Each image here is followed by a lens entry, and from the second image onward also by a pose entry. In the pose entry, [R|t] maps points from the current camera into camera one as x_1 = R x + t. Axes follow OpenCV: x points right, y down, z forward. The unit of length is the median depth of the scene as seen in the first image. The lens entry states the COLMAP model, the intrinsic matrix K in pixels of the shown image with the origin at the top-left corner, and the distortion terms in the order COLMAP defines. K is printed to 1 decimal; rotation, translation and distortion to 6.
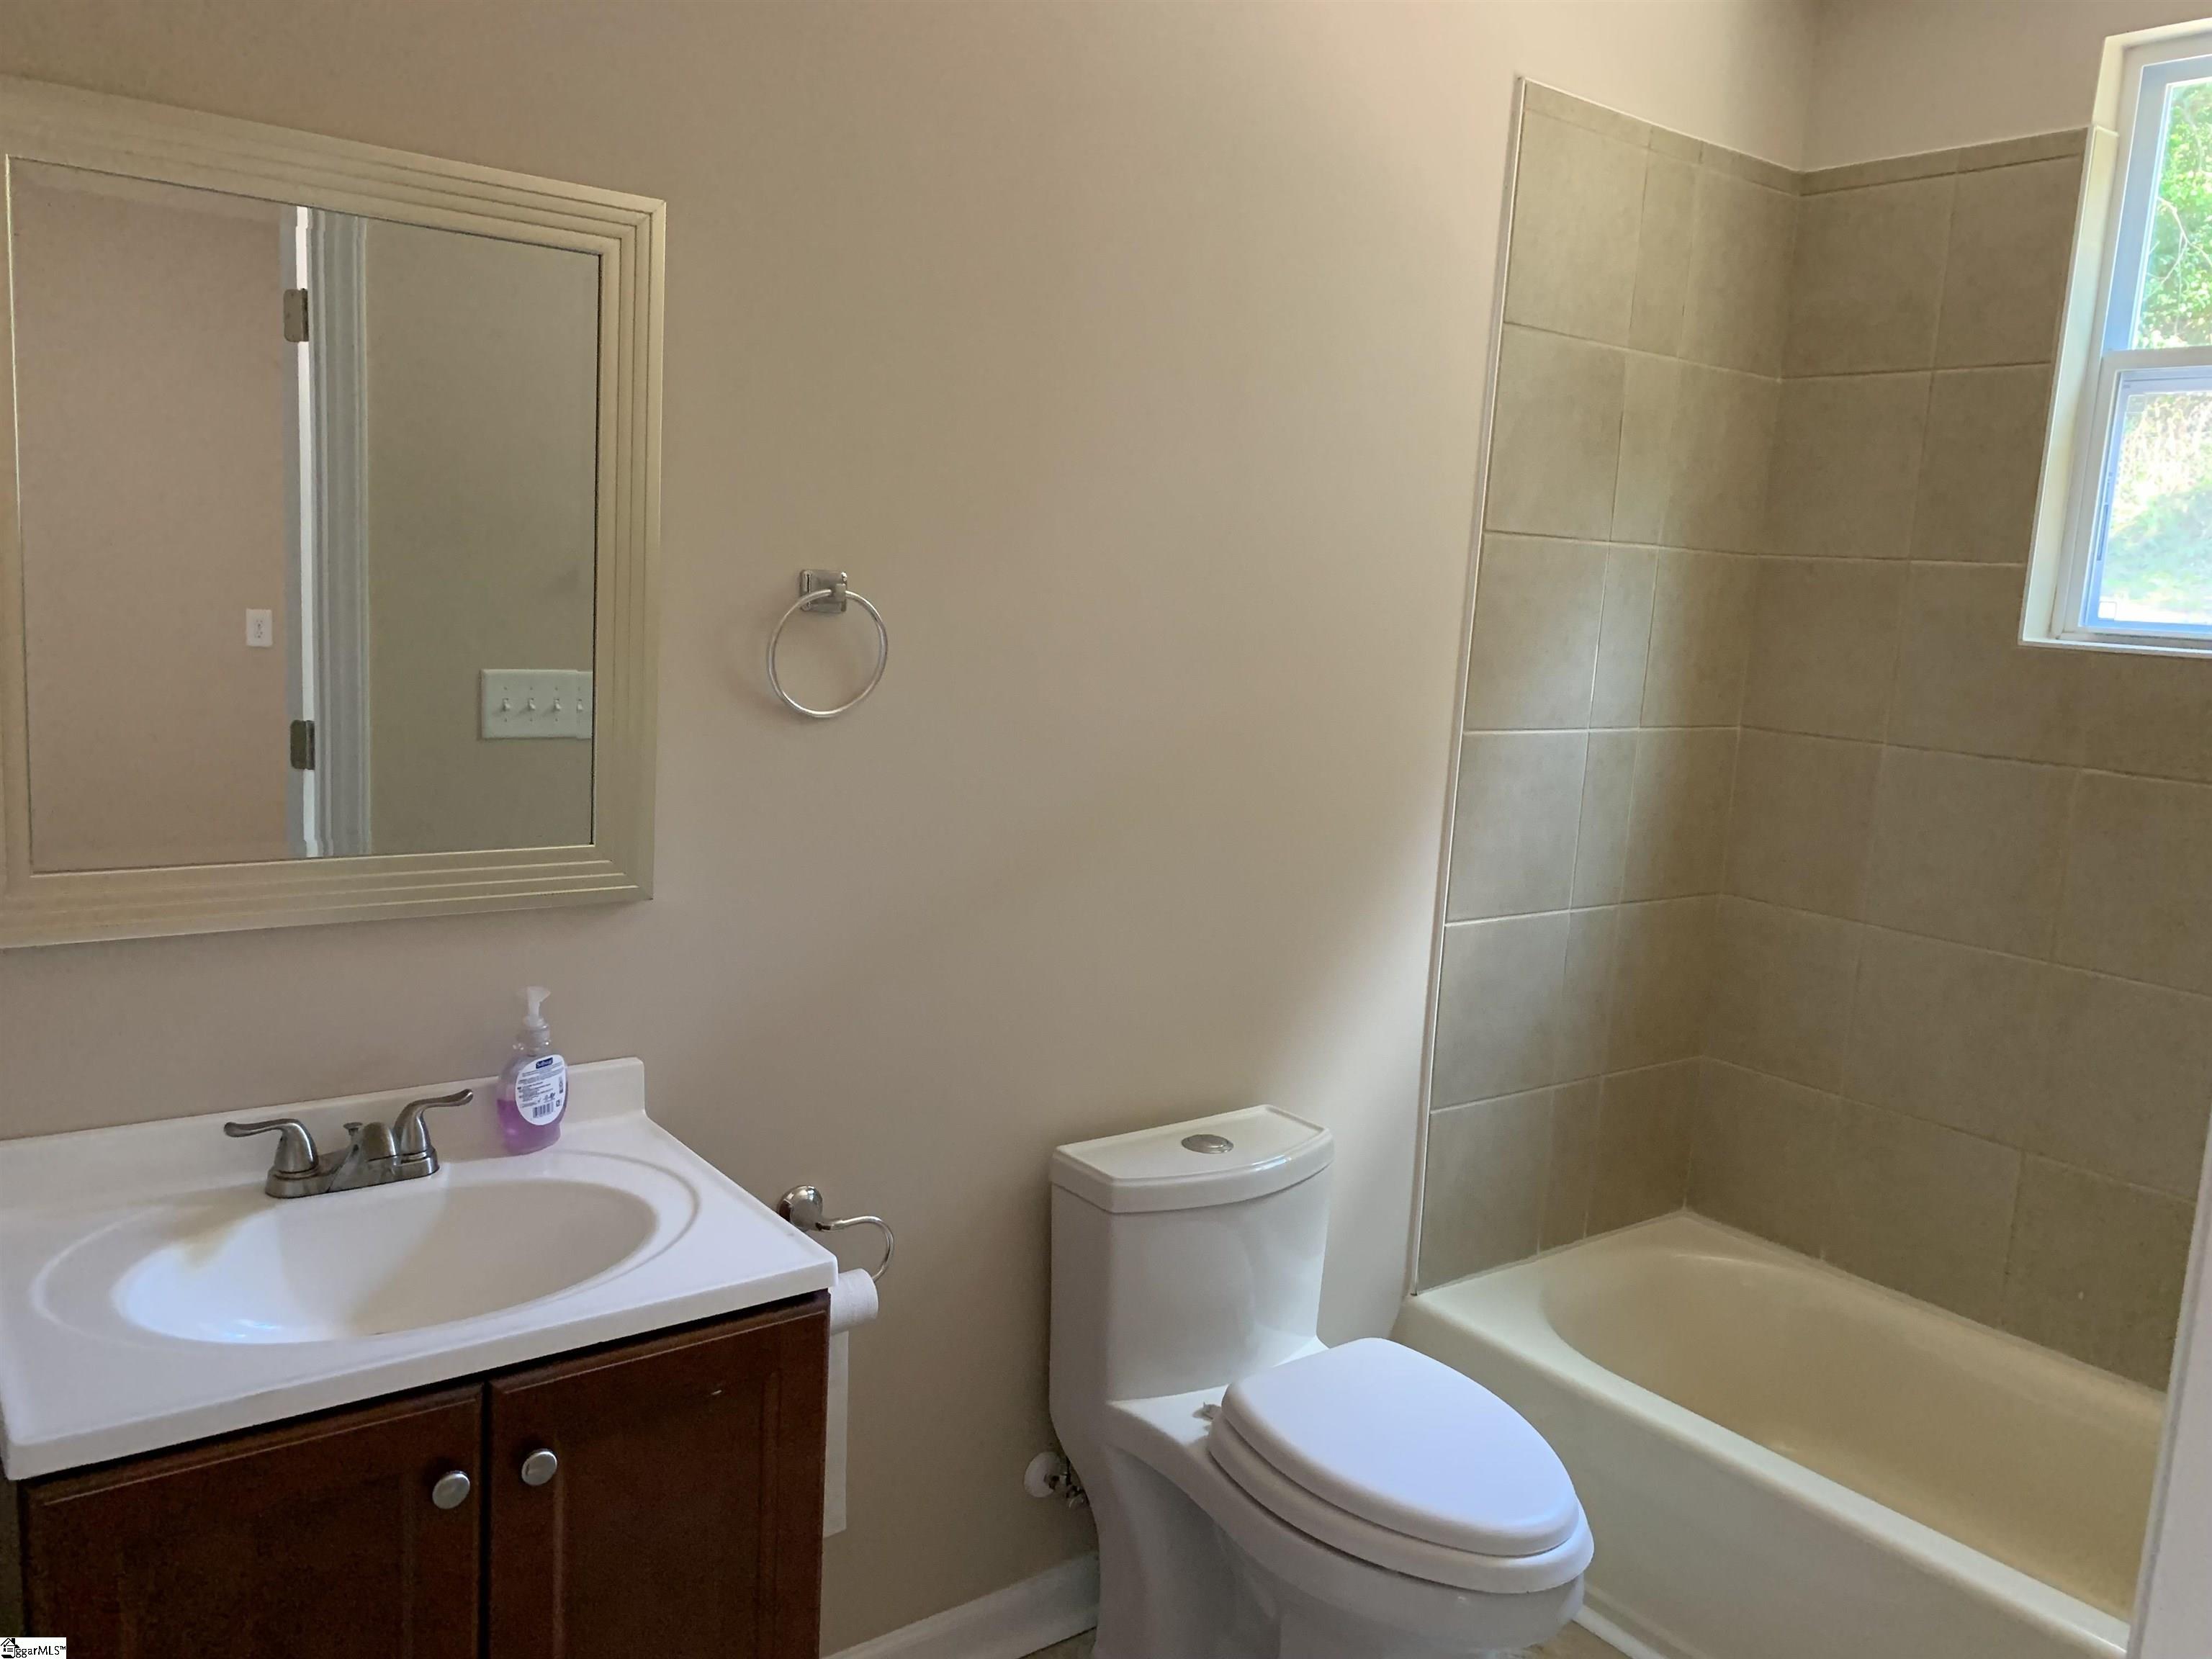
lens RADIAL K [[1669.6, 0, 1097.1], [0, 1669.6, 808.2], [0, 0, 1]] dist [0.027671, -0.020518]
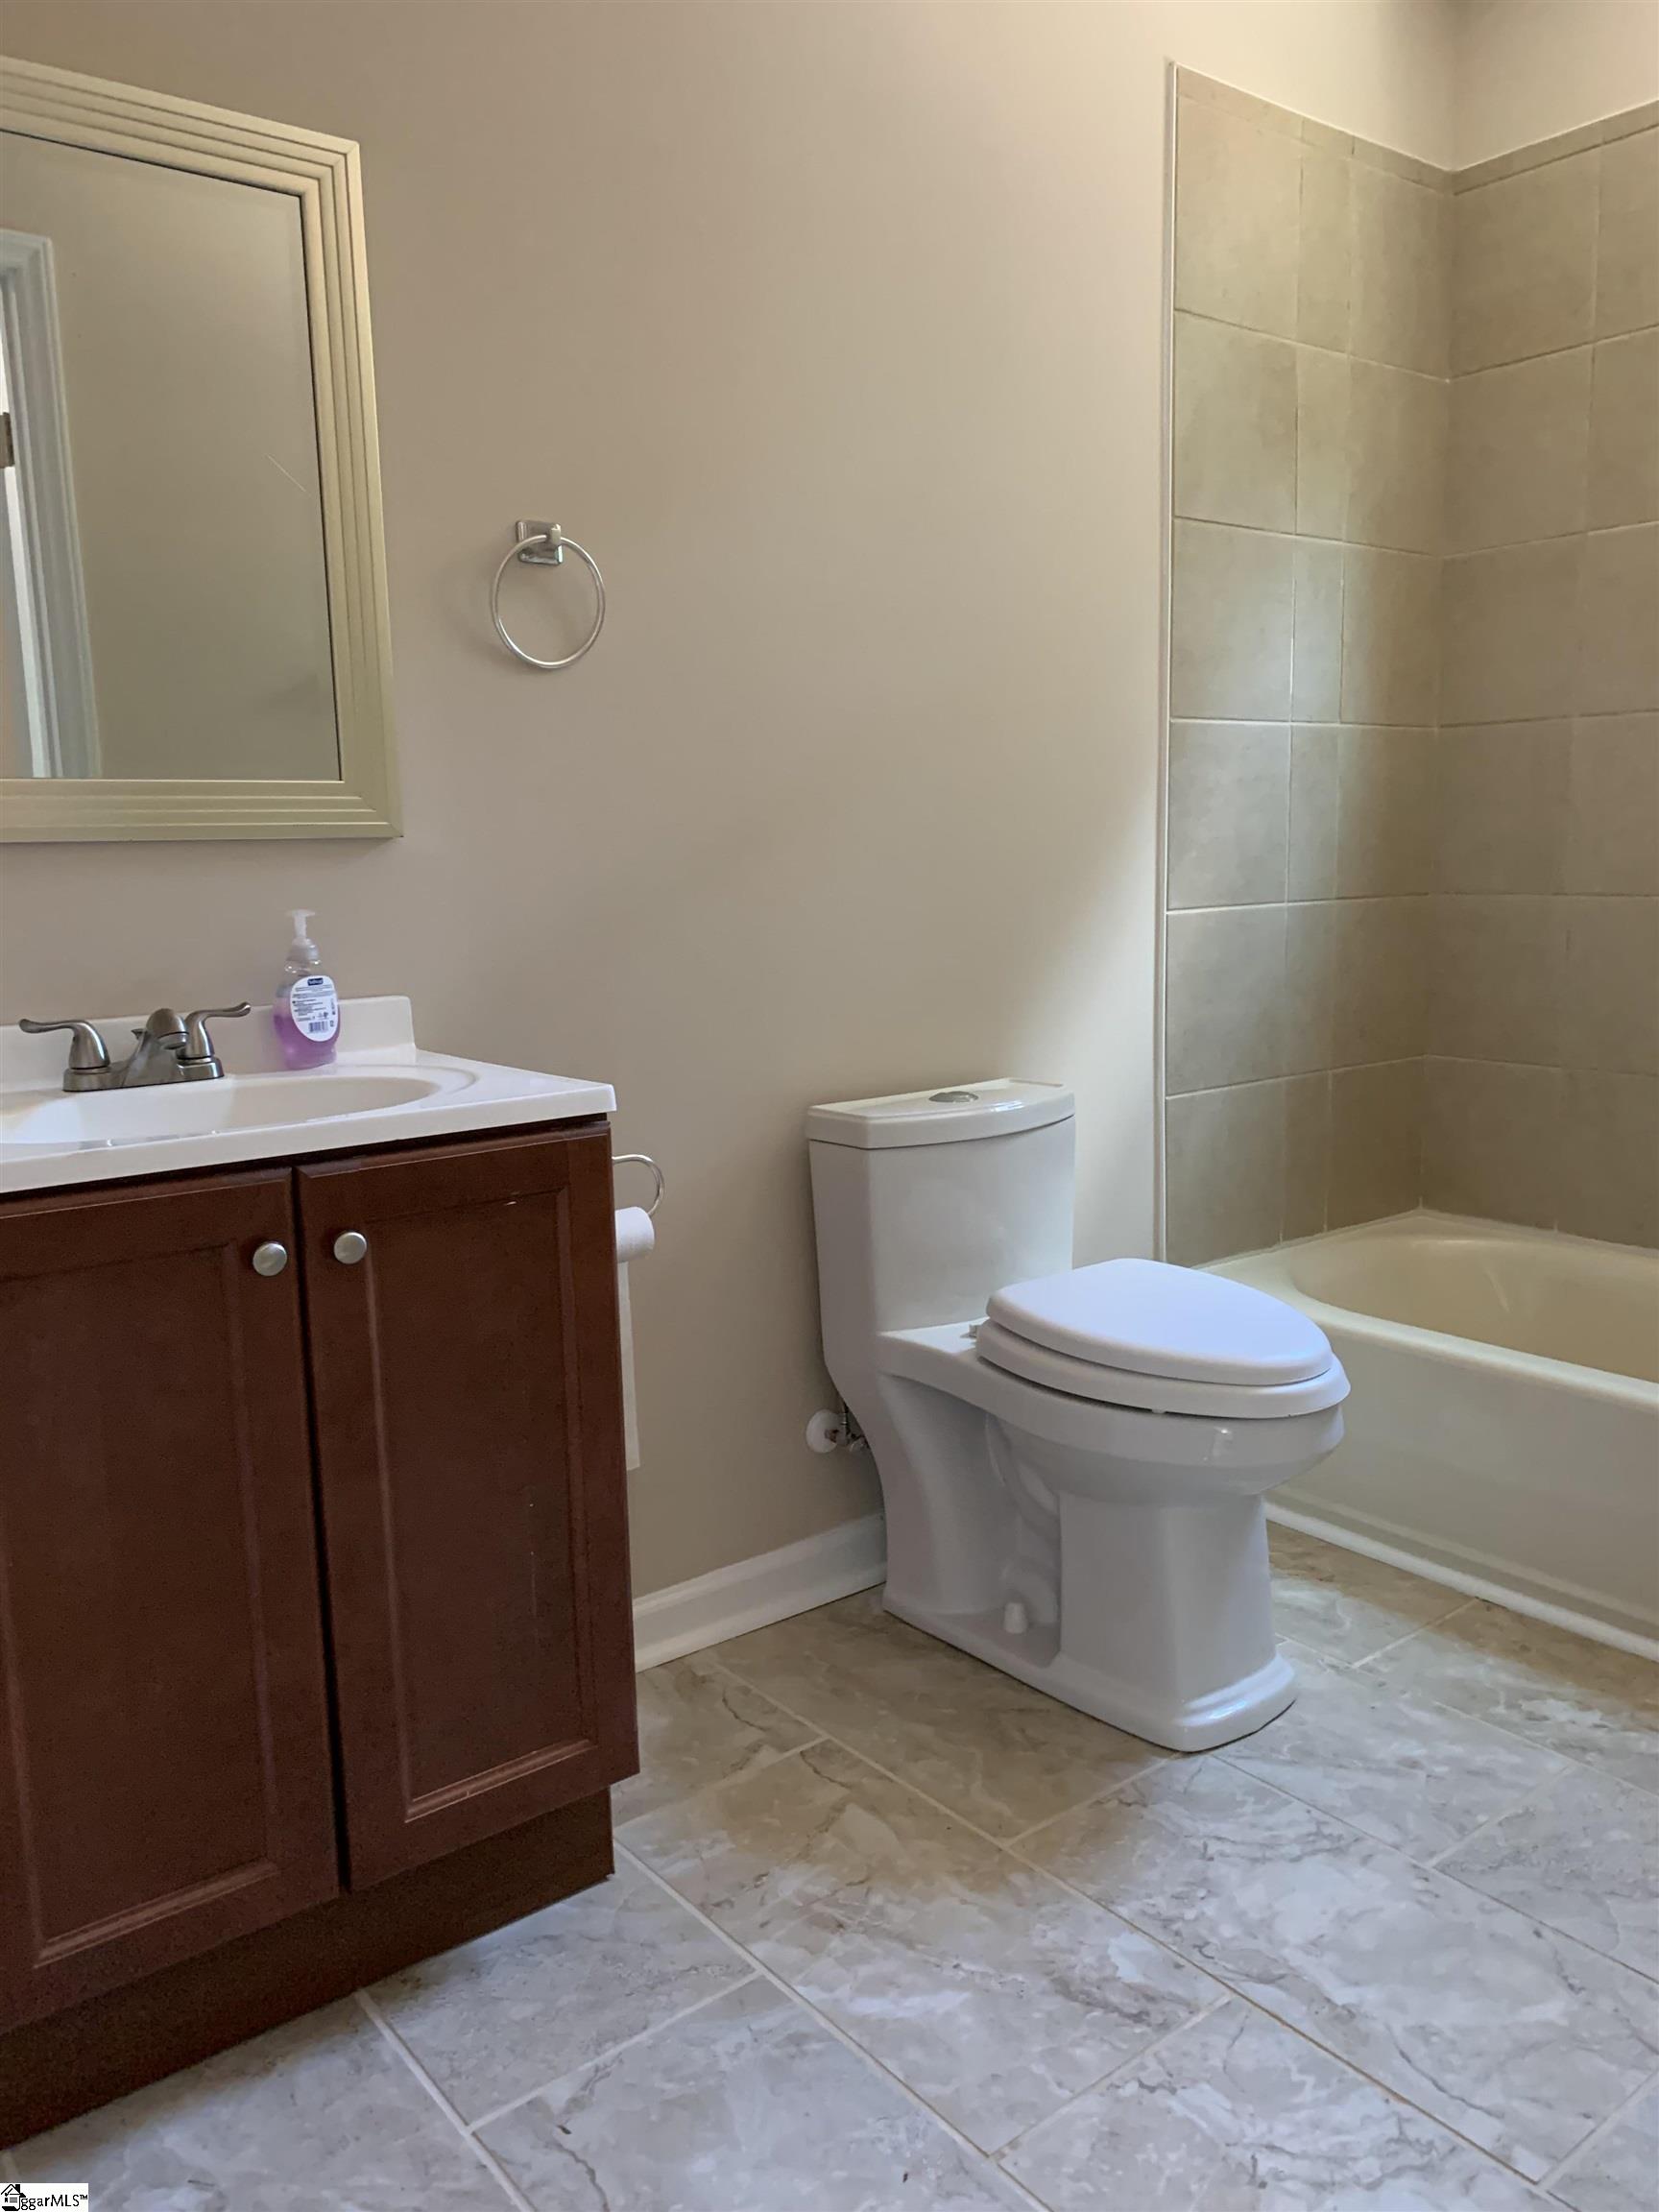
lens RADIAL K [[1669.6, 0, 838.9], [0, 1669.6, 1121.4], [0, 0, 1]] dist [0.027671, -0.020518]
pose [[0.996478, -0.083488, 0.007789, -0.014032], [0.083418, 0.996475, 0.008911, 0.190649], [-0.008506, -0.008229, 0.999930, -0.037858]]
